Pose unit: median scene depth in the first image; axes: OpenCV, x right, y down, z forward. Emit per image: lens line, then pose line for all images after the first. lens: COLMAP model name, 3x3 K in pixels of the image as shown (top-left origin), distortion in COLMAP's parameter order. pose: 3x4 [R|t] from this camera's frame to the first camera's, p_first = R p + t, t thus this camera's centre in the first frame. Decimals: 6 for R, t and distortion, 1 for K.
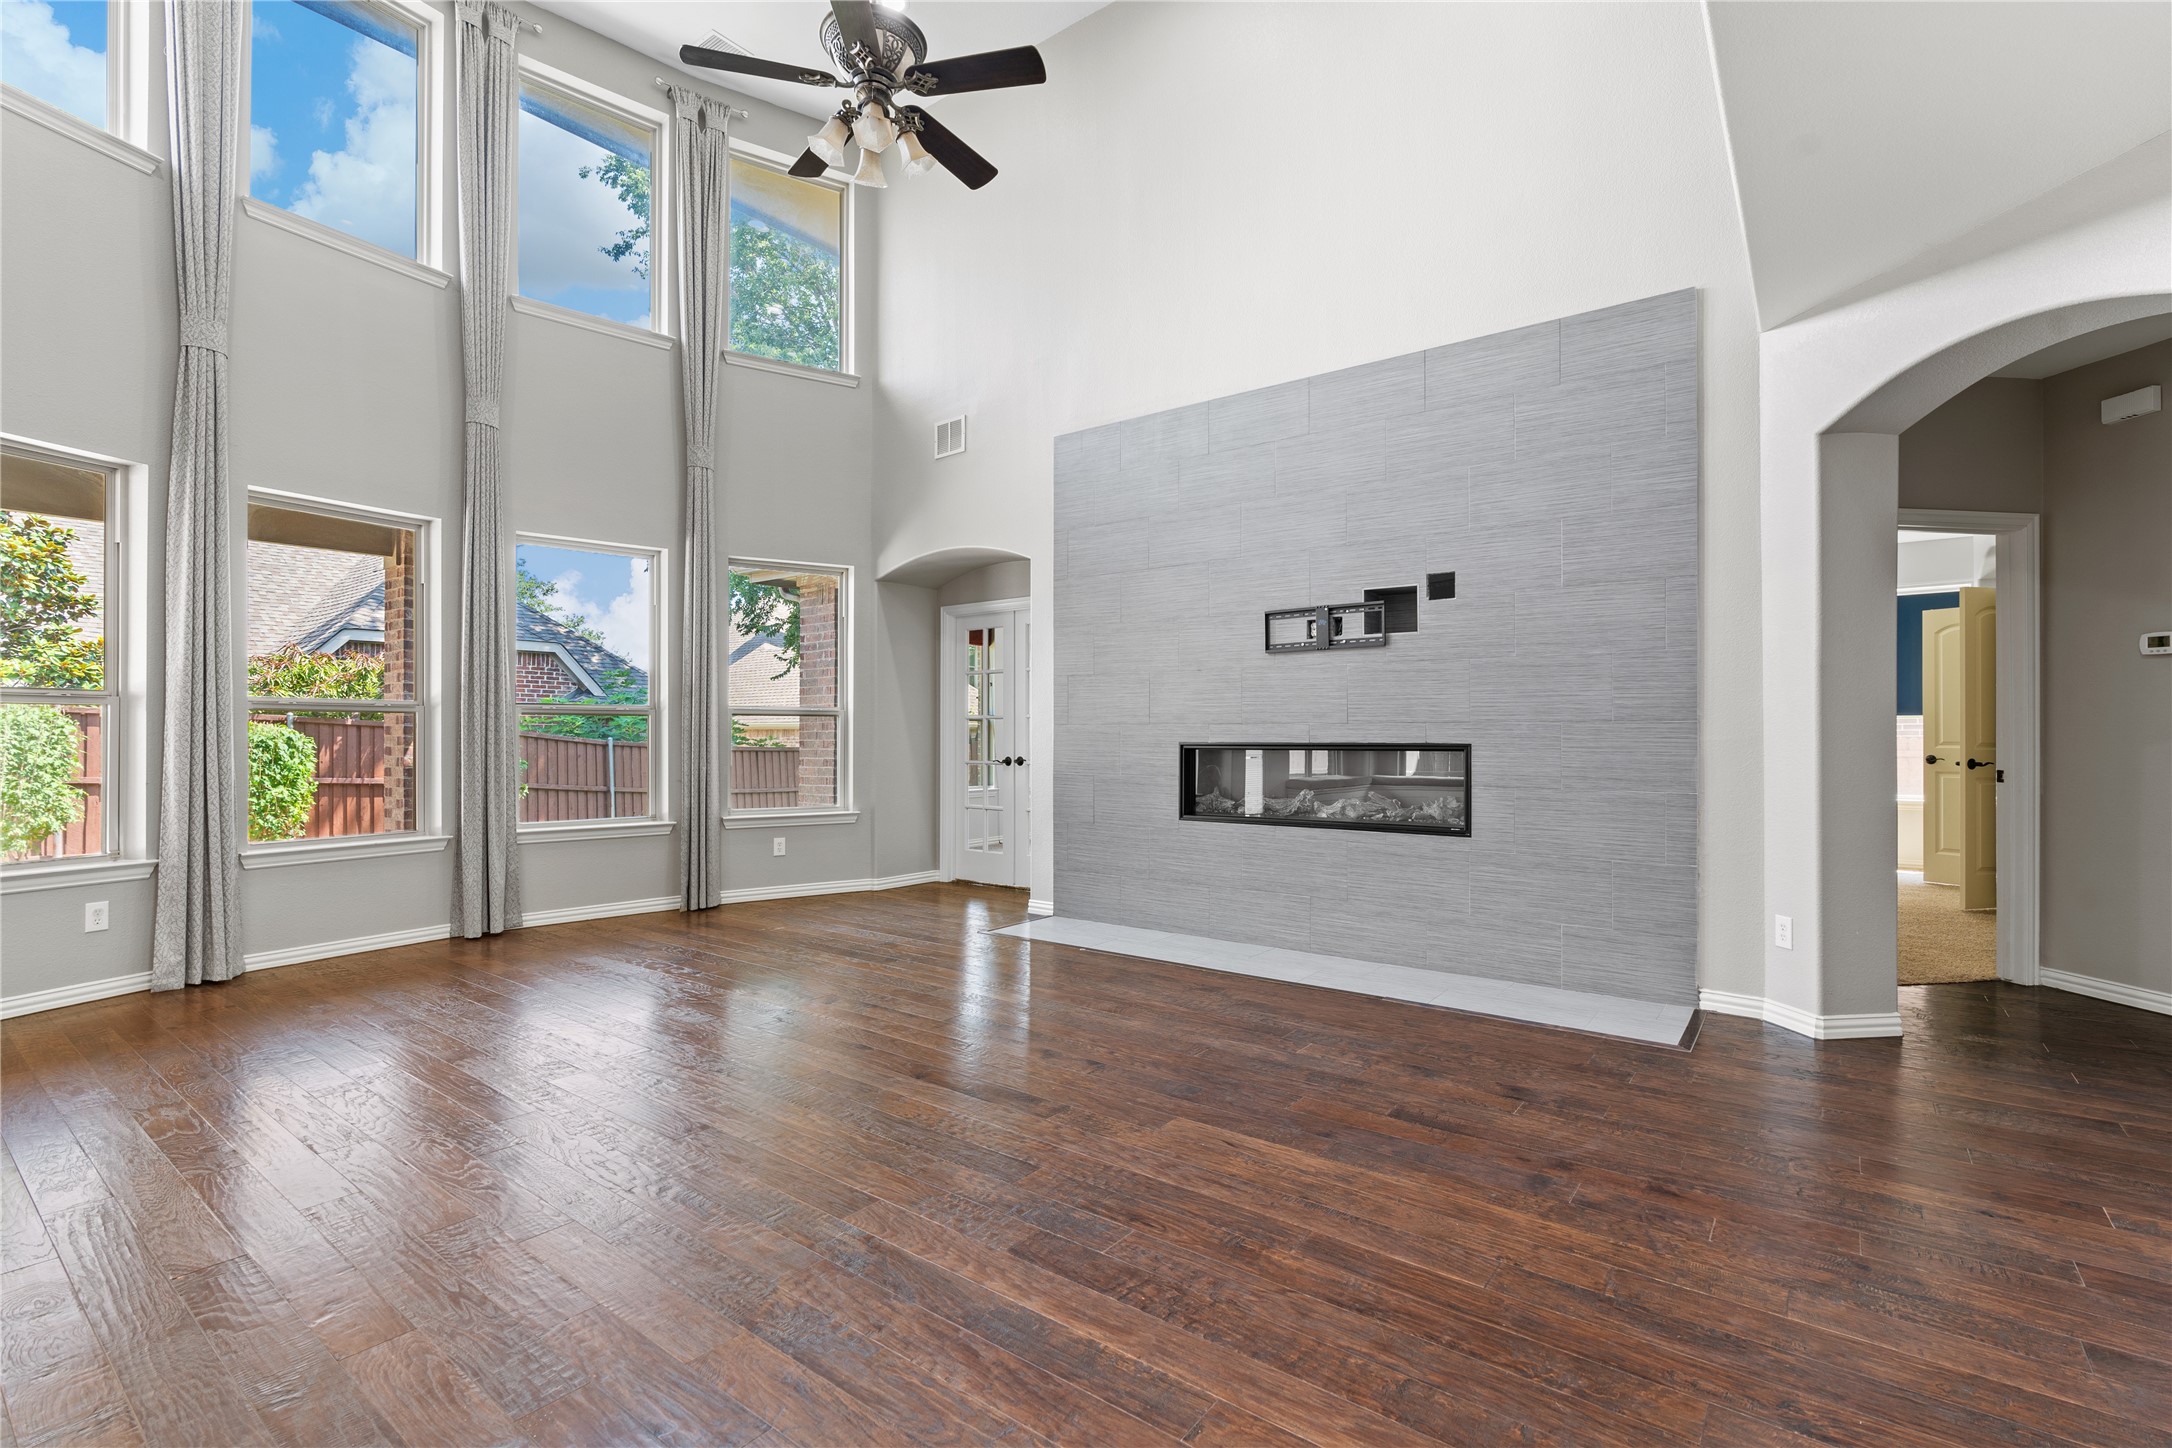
lens RADIAL K [[981.2, 0, 1093.5], [0, 981.2, 730.9], [0, 0, 1]] dist [-0.008788, 0.000992]
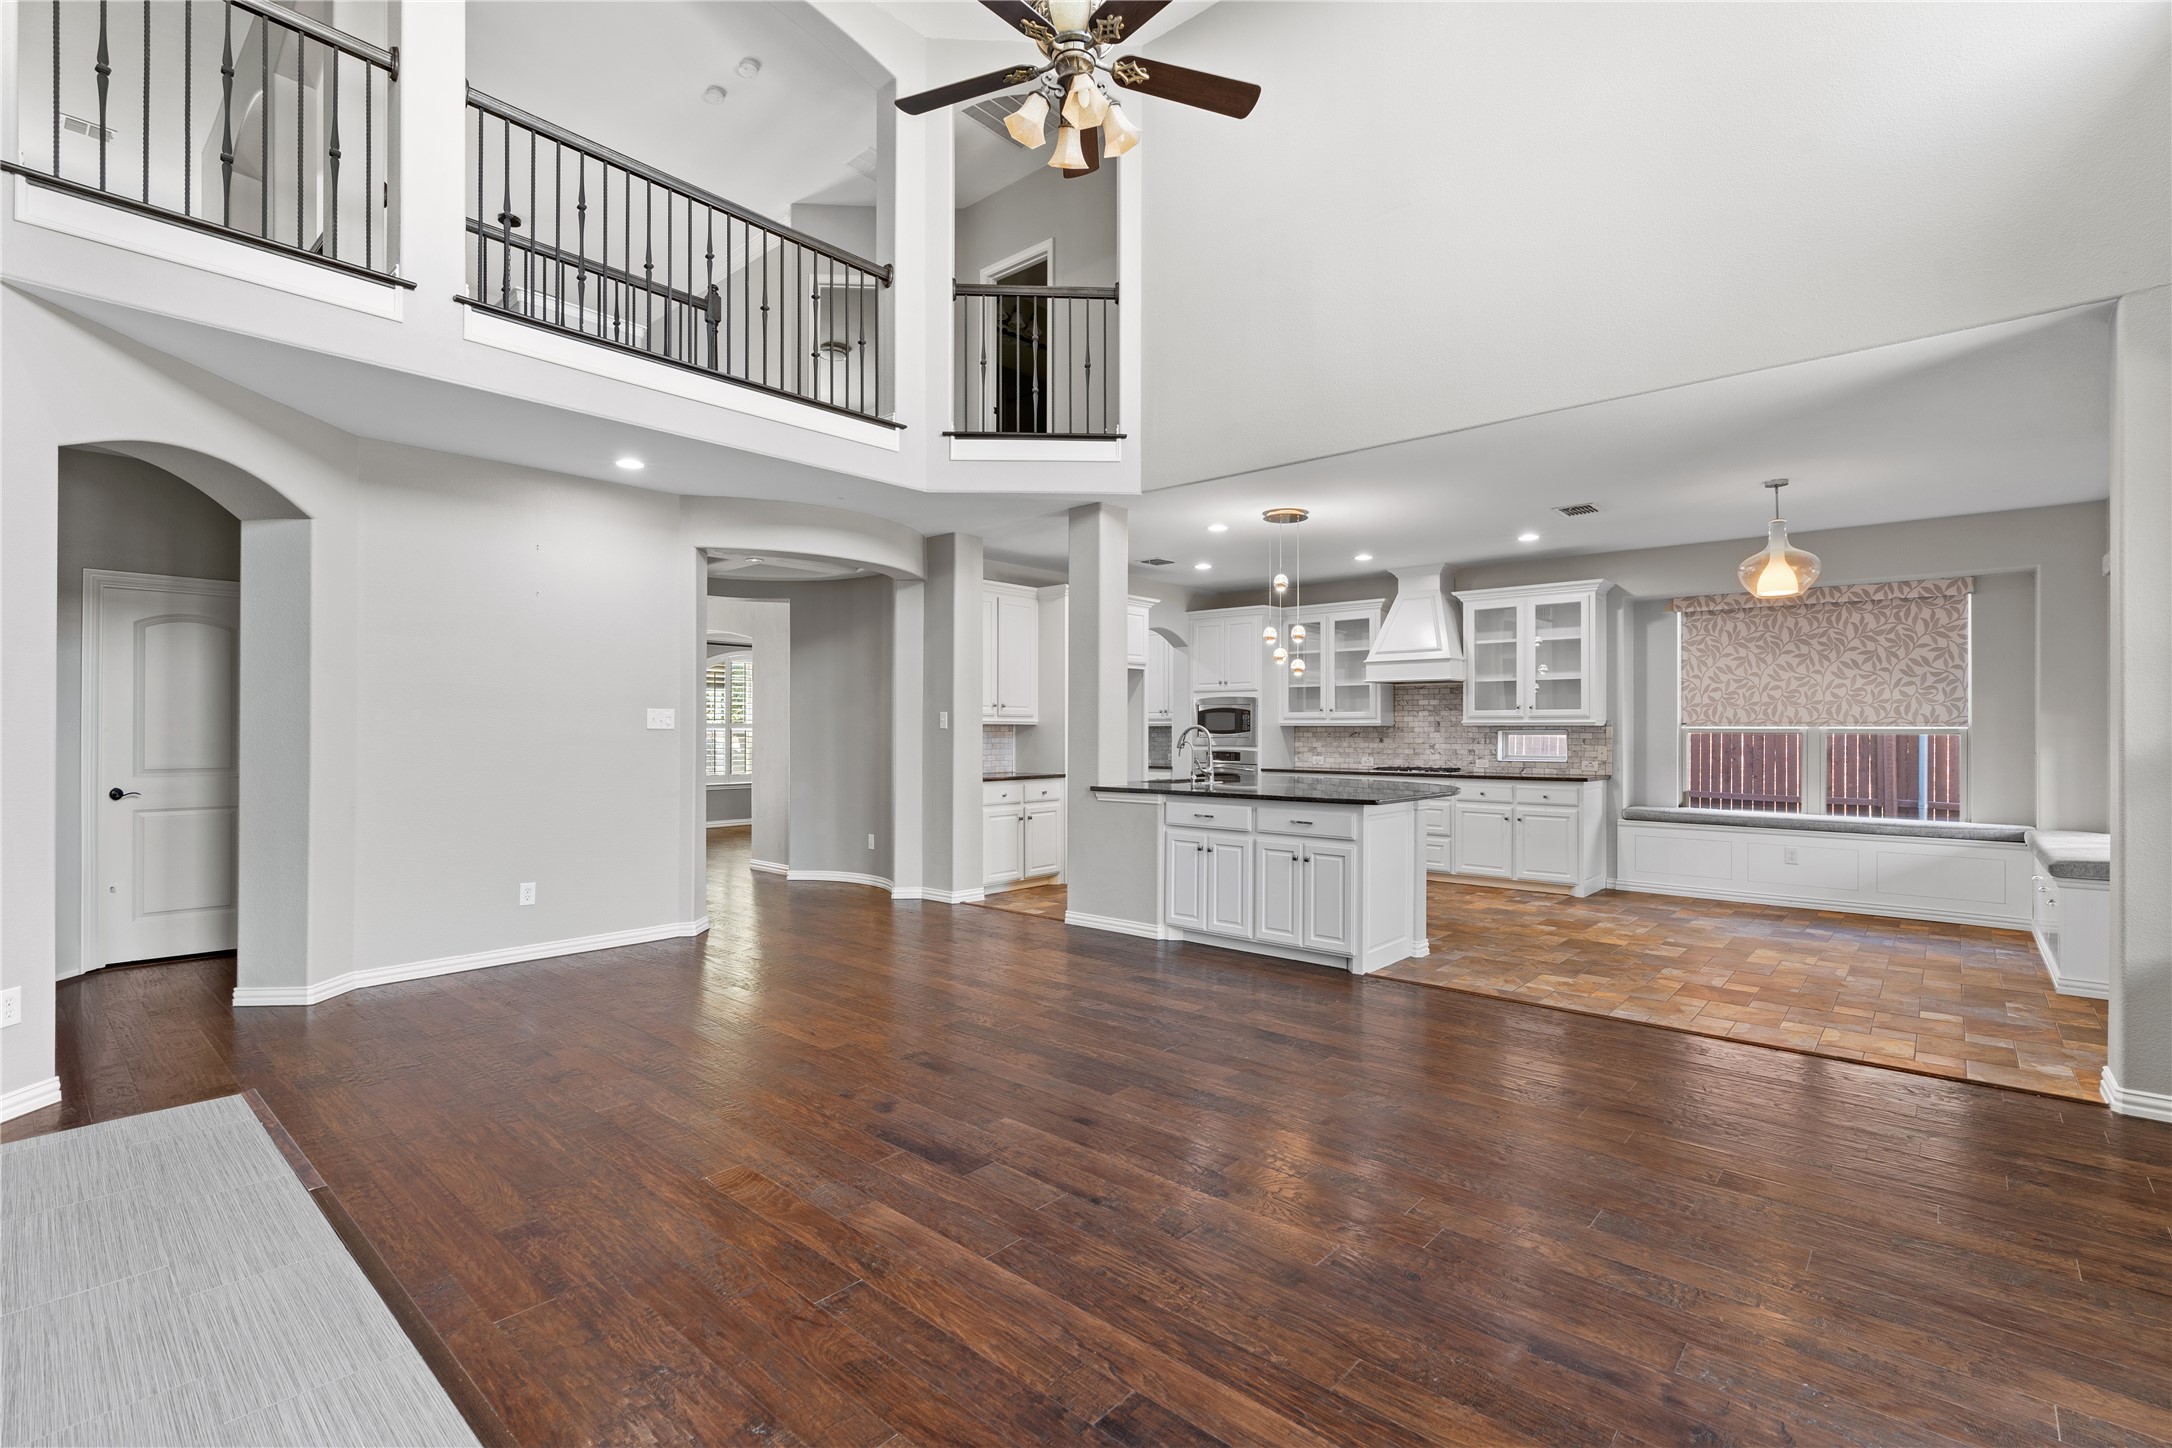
lens RADIAL K [[981.2, 0, 1093.5], [0, 981.2, 730.9], [0, 0, 1]] dist [-0.008788, 0.000992]
pose [[-0.997382, -0.001001, 0.072308, -0.225318], [-0.001072, 0.999999, -0.000941, -0.026190], [-0.072307, -0.001016, -0.997382, 1.380755]]
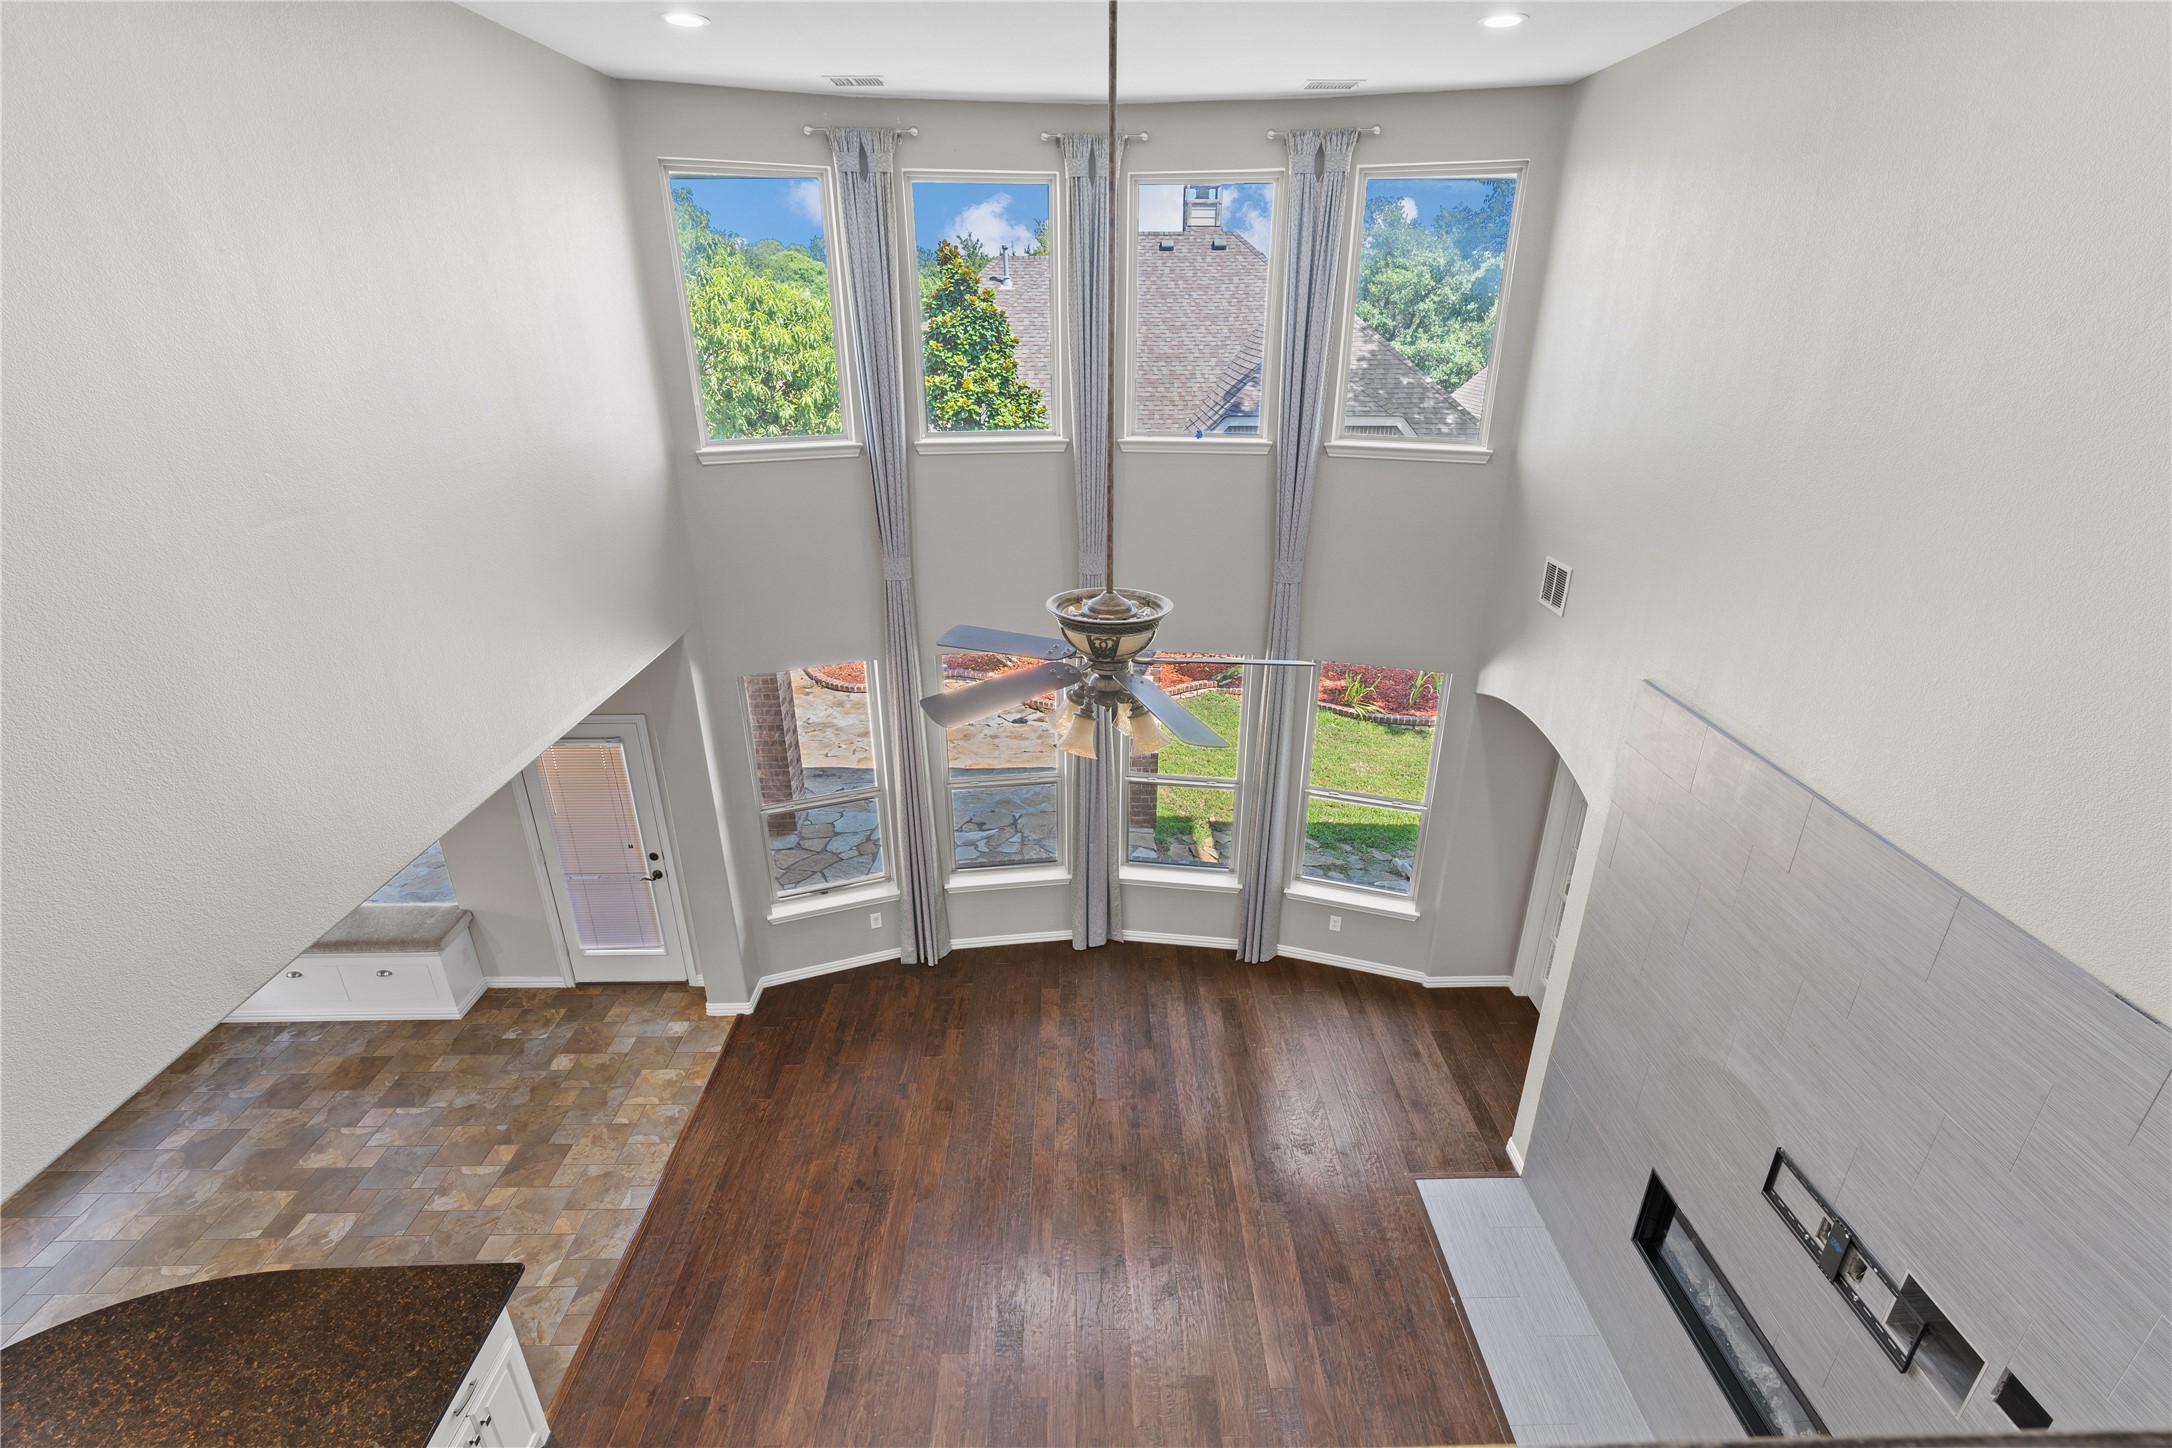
lens RADIAL K [[977.5, 0, 1093.8], [0, 977.5, 730.7], [0, 0, 1]] dist [-0.004169, 0.000239]
pose [[0.618768, 0.313254, -0.720415, 0.293111], [0.001422, 0.916608, 0.399785, -0.686464], [0.785573, -0.248398, 0.566722, 0.356320]]
